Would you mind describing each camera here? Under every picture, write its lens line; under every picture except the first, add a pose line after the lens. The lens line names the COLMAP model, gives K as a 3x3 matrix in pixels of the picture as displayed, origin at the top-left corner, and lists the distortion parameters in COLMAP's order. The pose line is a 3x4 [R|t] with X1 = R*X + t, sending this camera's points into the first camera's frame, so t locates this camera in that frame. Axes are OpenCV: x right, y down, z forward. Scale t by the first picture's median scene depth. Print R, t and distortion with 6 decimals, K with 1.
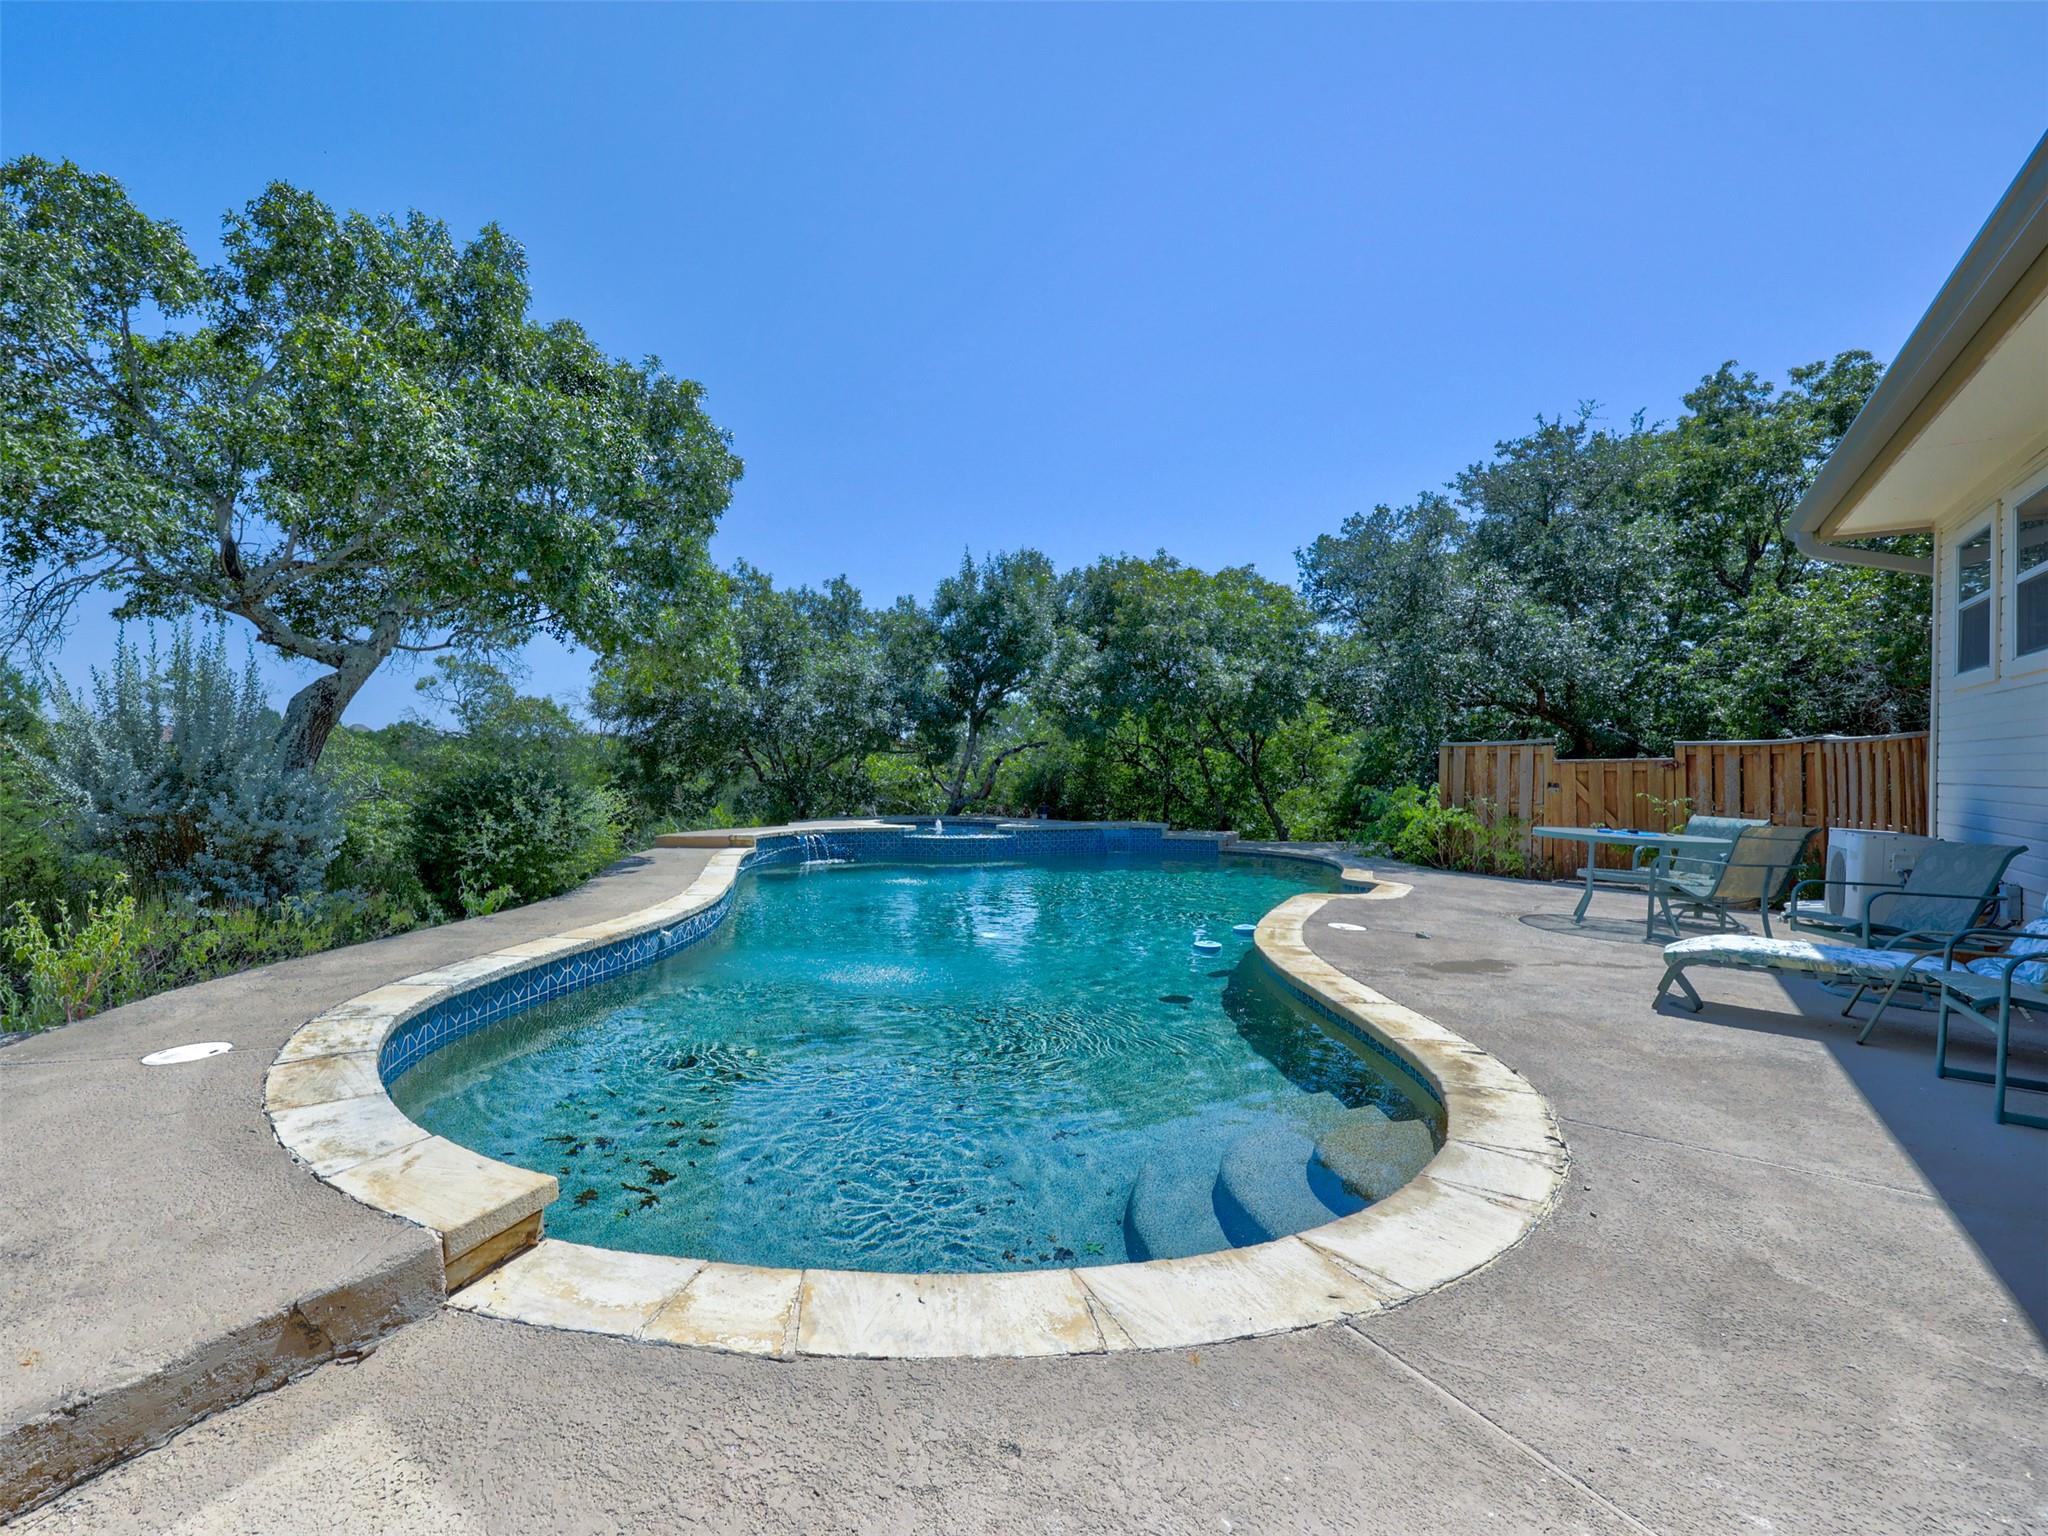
lens RADIAL K [[927.8, 0, 897.5], [0, 927.8, 765.8], [0, 0, 1]] dist [0.000916, 0.000789]
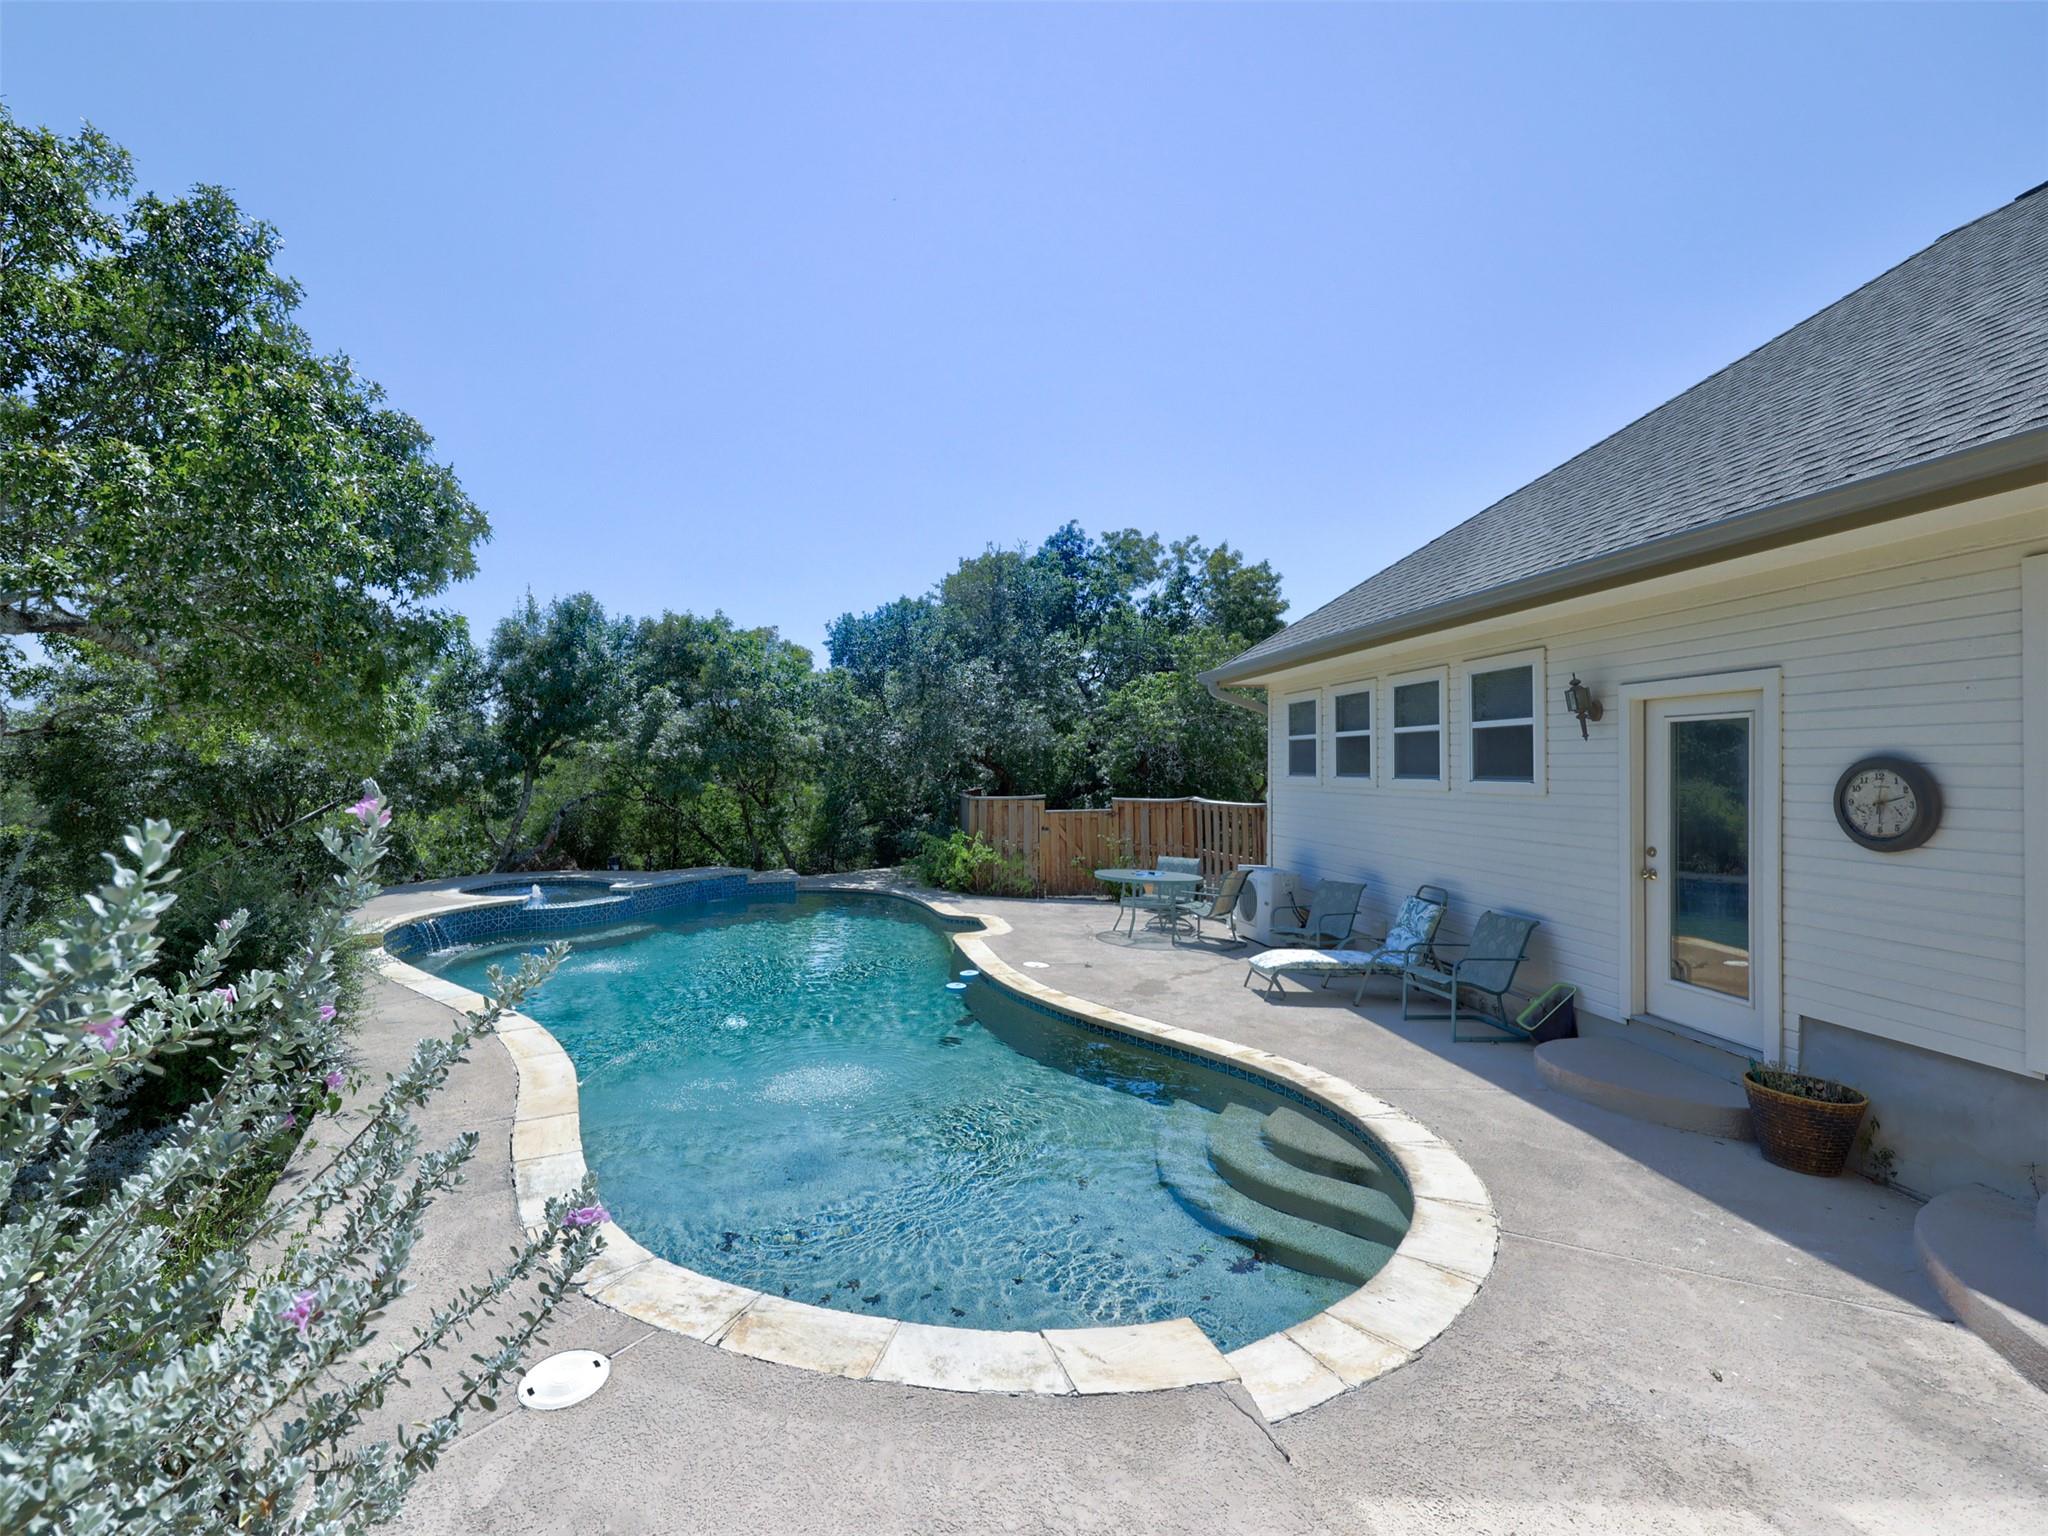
lens RADIAL K [[927.8, 0, 897.5], [0, 927.8, 765.8], [0, 0, 1]] dist [0.000916, 0.000789]
pose [[0.782467, -0.010444, 0.622605, -0.292681], [0.011114, 0.999934, 0.002806, -0.069362], [-0.622593, 0.004724, 0.782531, 0.040740]]
